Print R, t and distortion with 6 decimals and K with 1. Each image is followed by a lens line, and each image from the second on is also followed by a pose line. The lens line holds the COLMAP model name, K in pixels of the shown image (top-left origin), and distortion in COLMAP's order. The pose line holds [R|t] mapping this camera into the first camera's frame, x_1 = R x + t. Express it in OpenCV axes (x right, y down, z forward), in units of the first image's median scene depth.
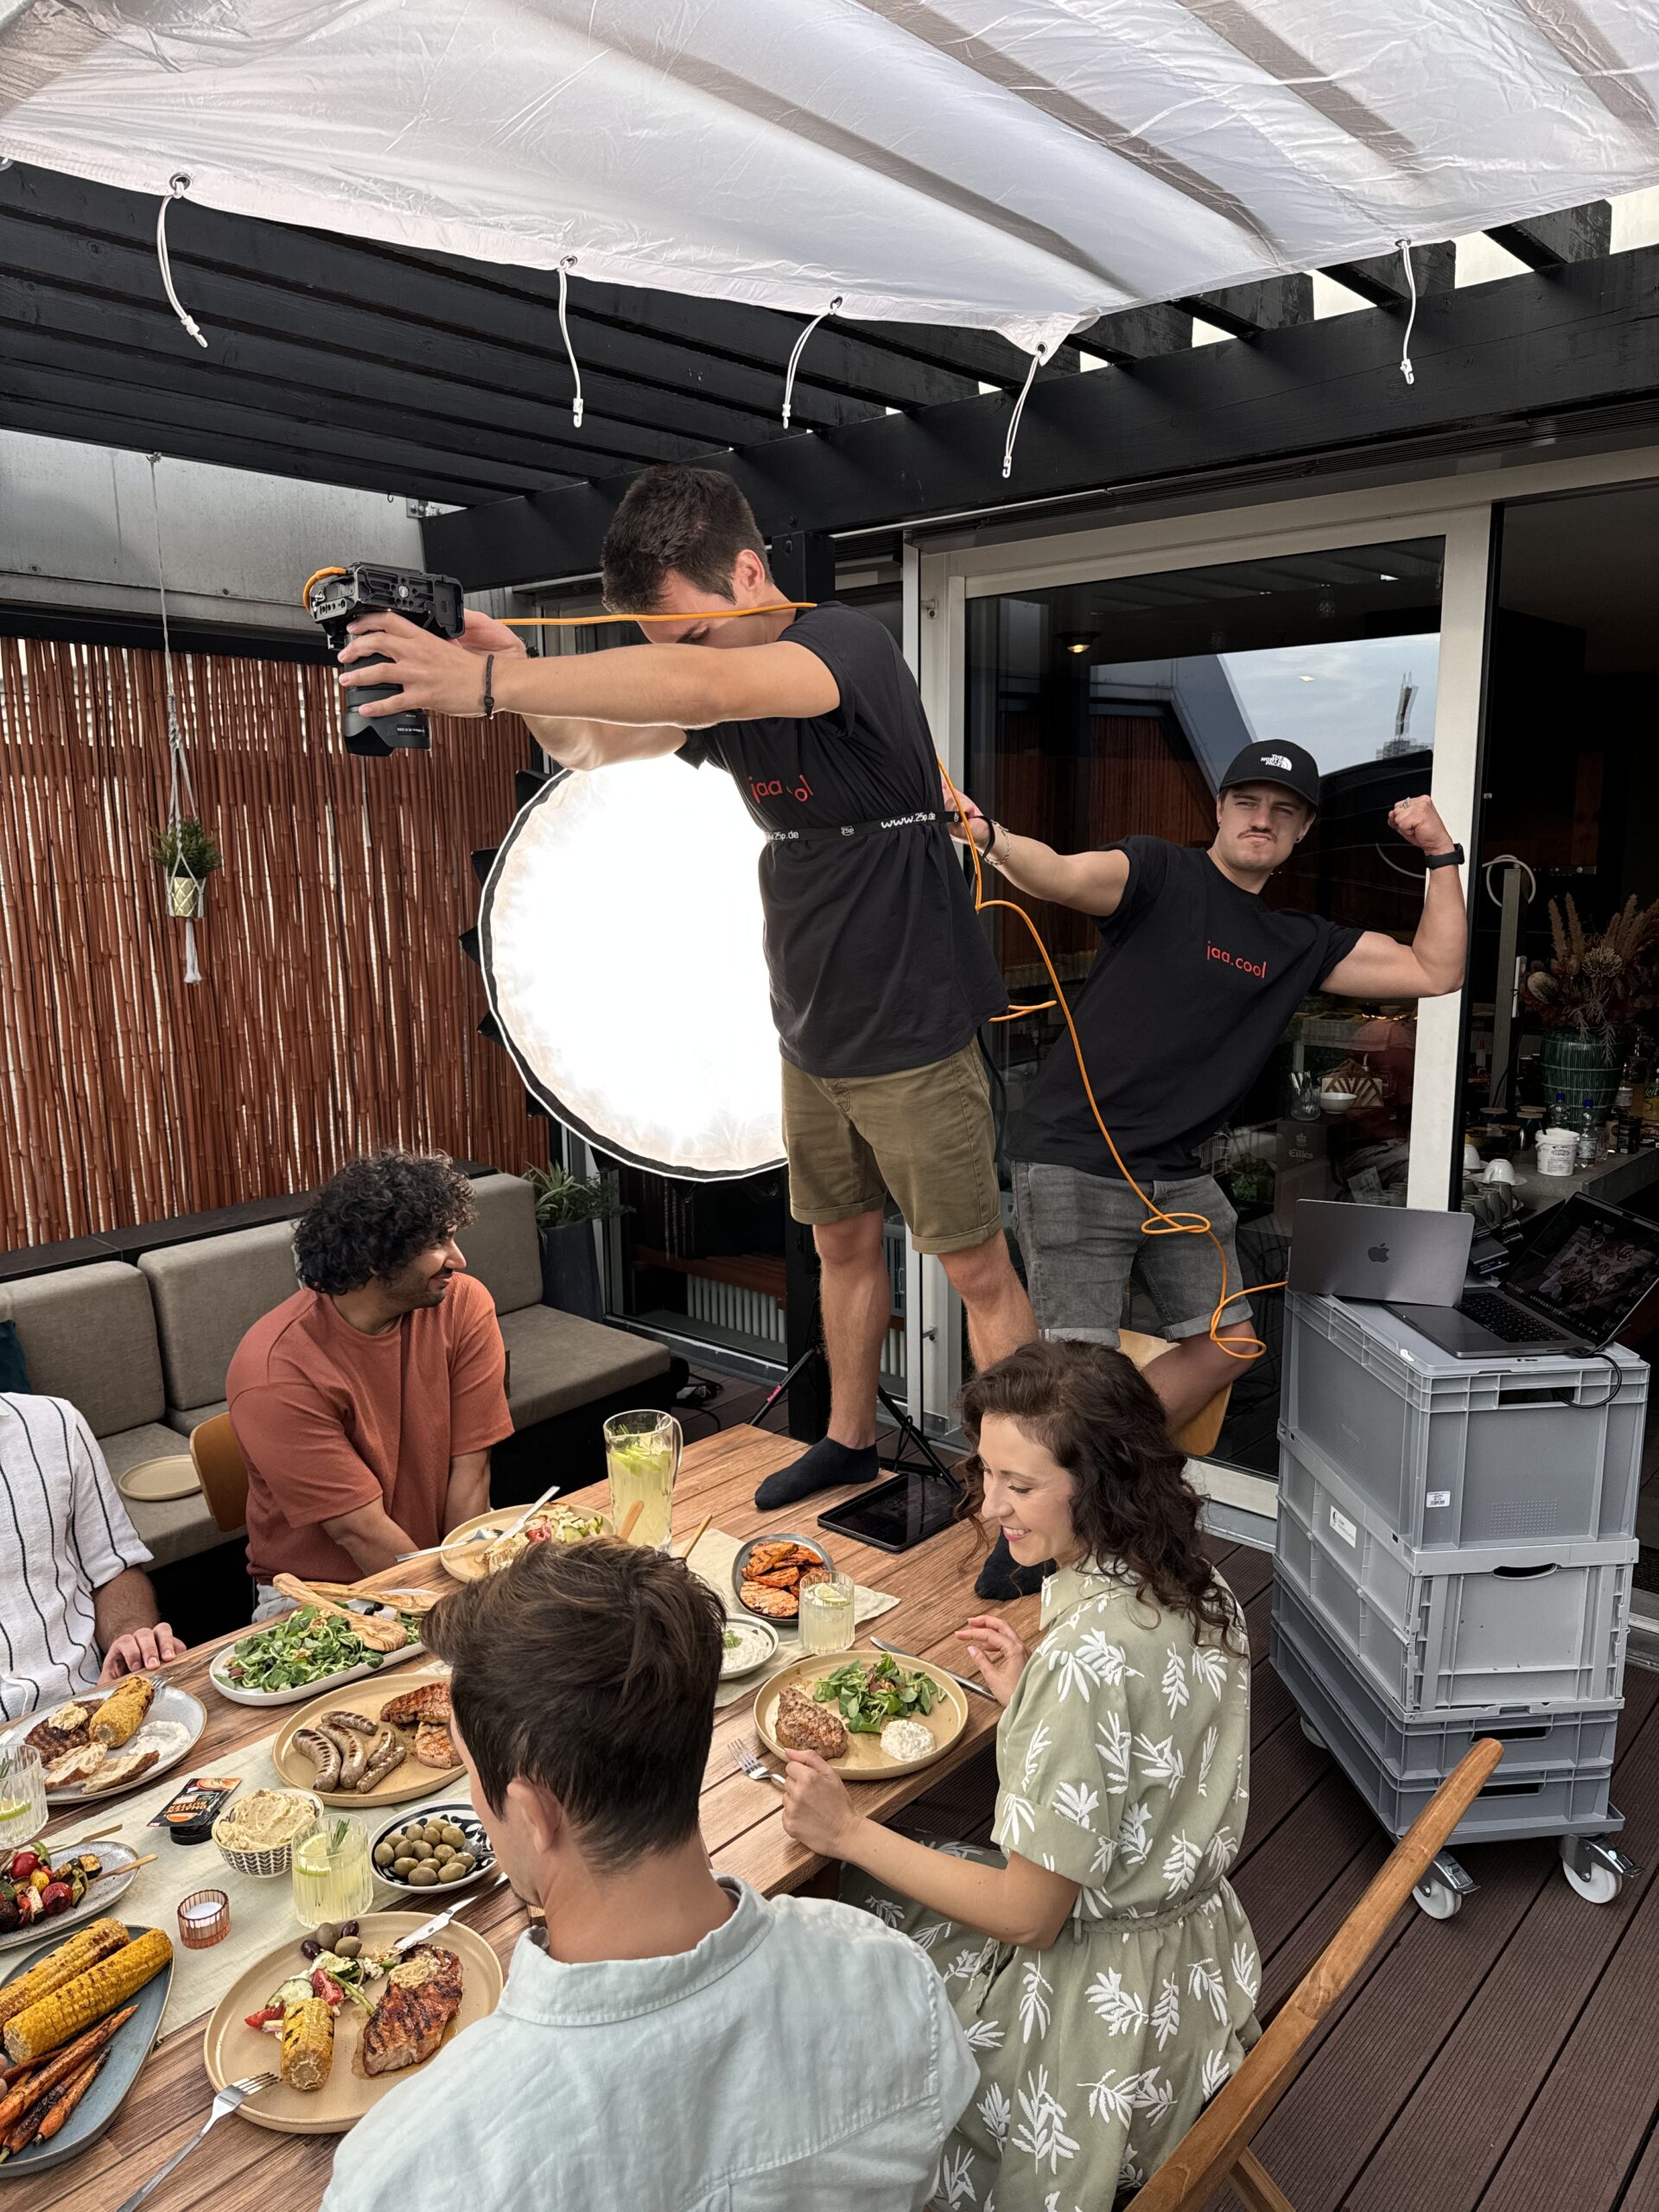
lens RADIAL K [[1562.4, 0, 829.5], [0, 1562.4, 1106.0], [0, 0, 1]] dist [0.053909, 0.000570]
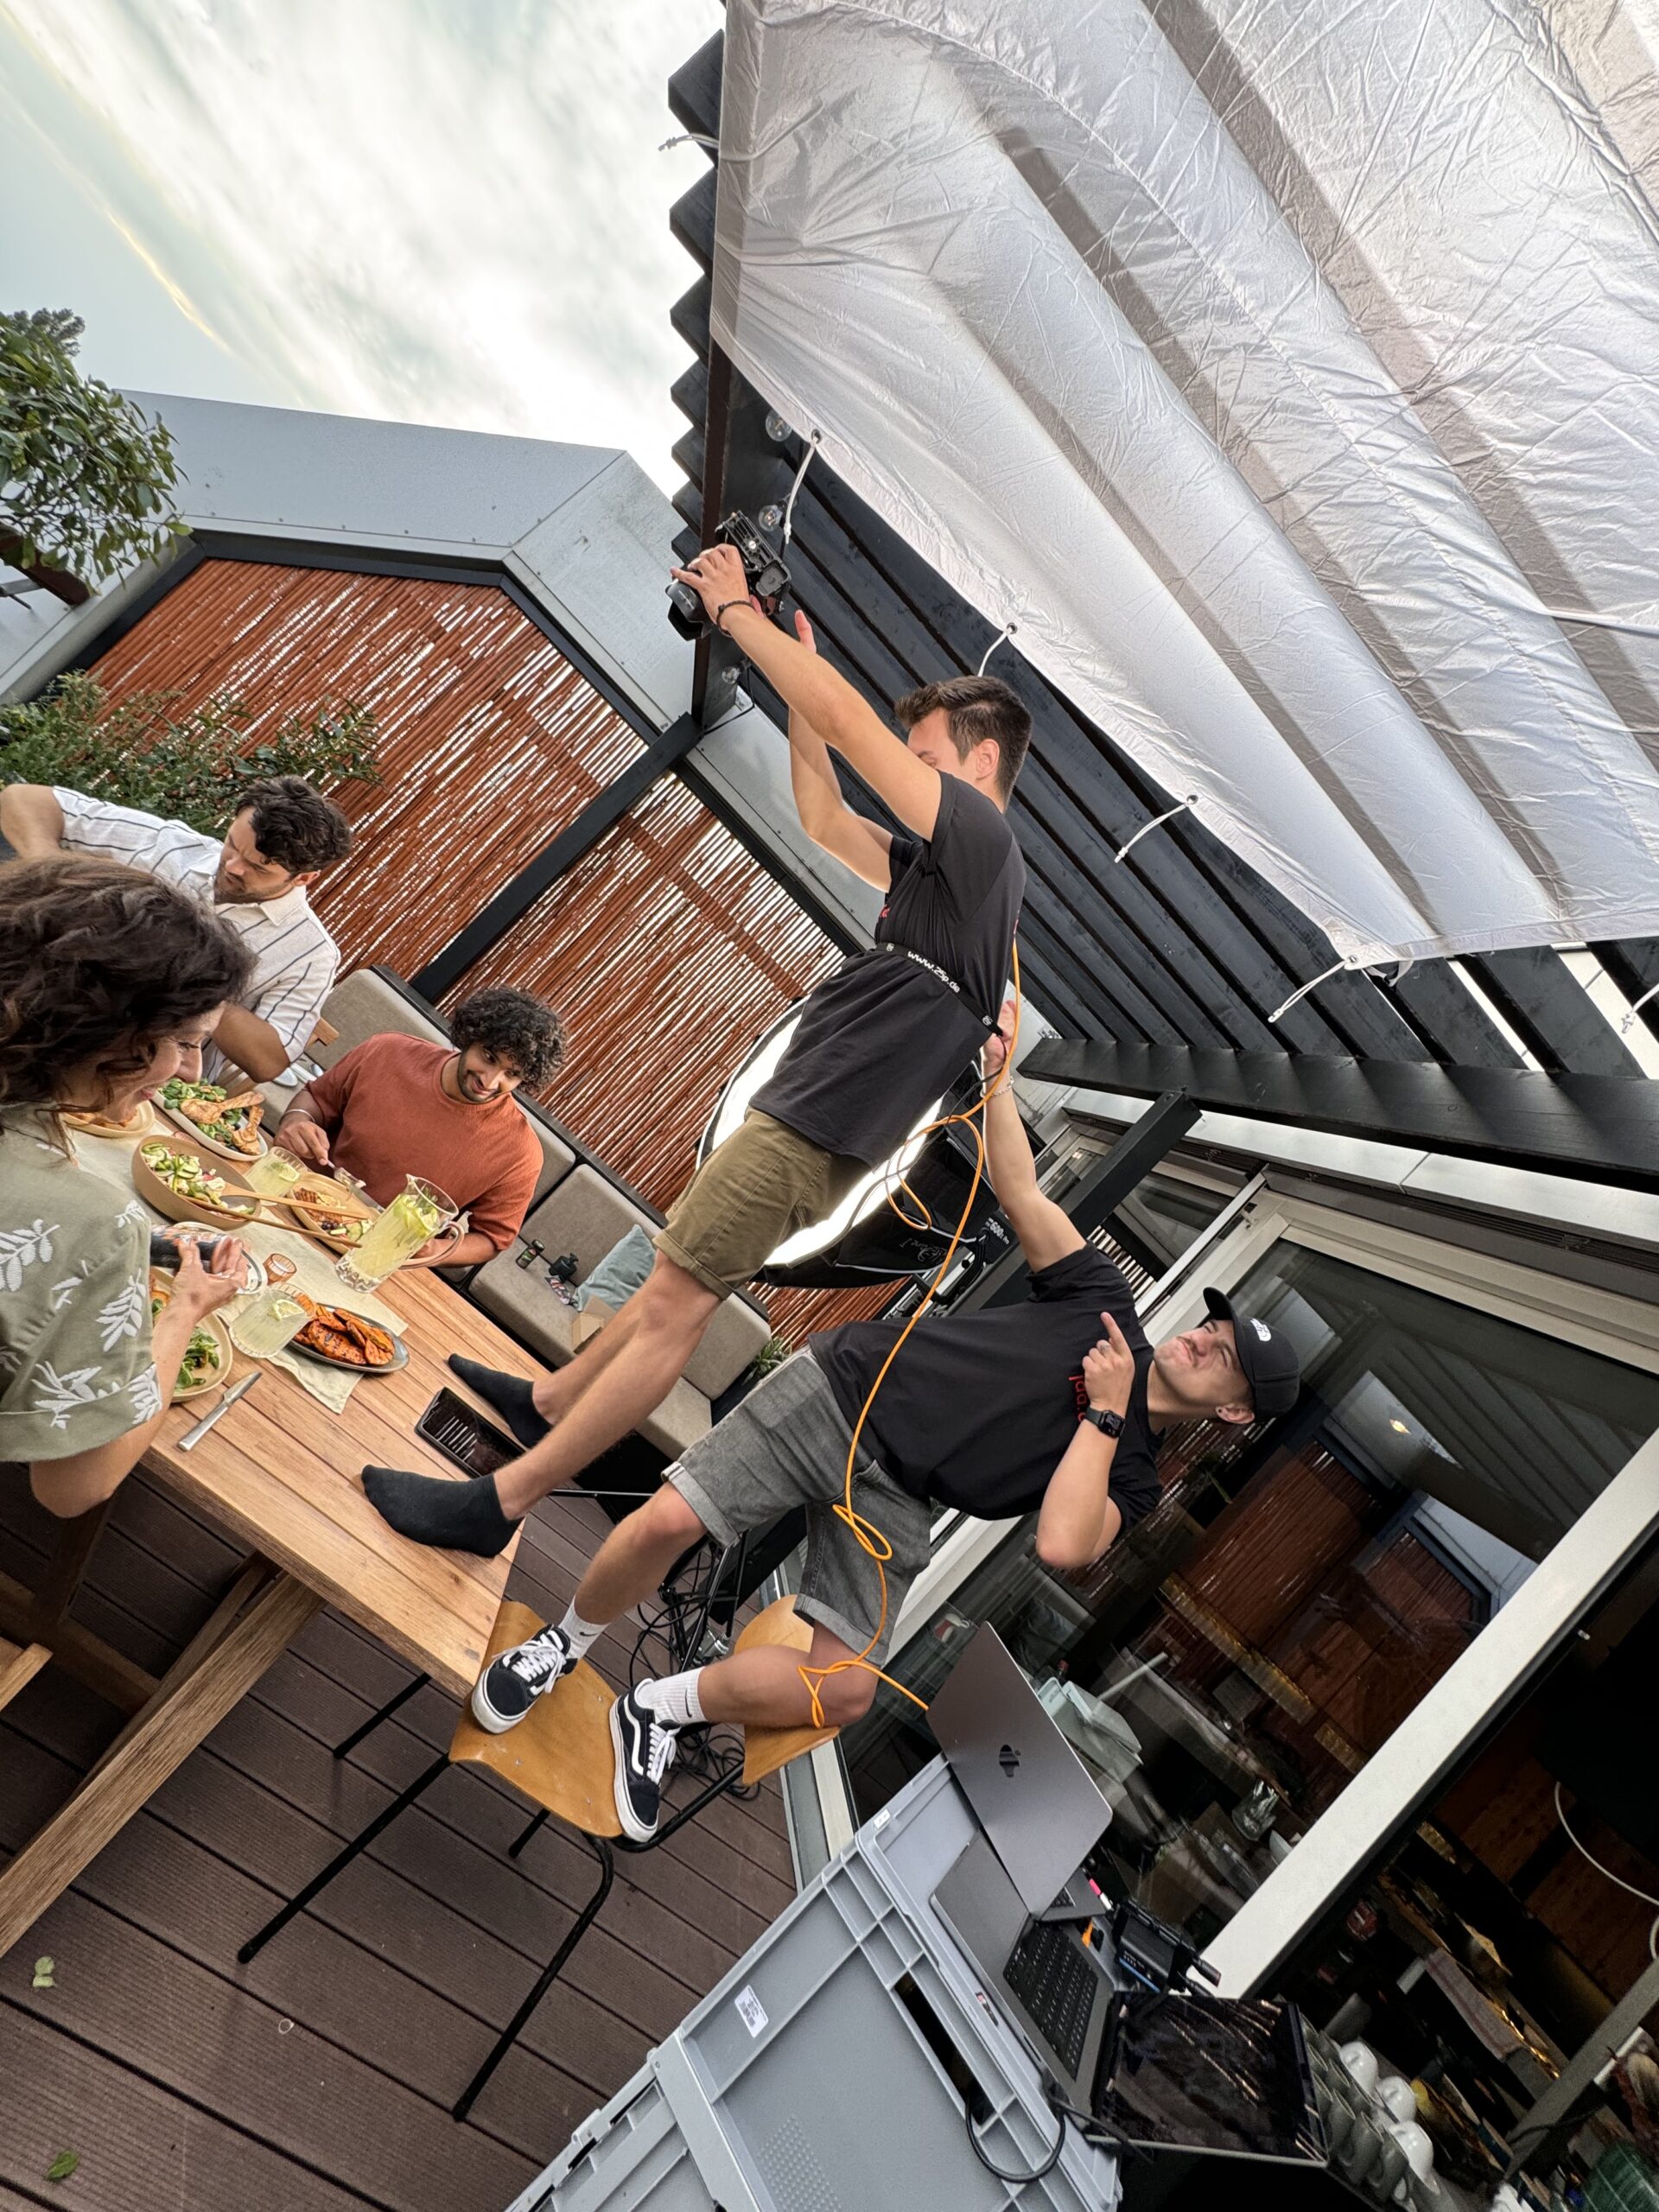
lens RADIAL K [[871.1, 0, 829.5], [0, 871.1, 1106.0], [0, 0, 1]] dist [0.001089, 0.000276]
pose [[0.583425, 0.540631, -0.606080, 0.416227], [-0.762525, 0.621526, -0.179612, 0.037605], [0.279591, 0.566942, 0.774859, 0.463116]]
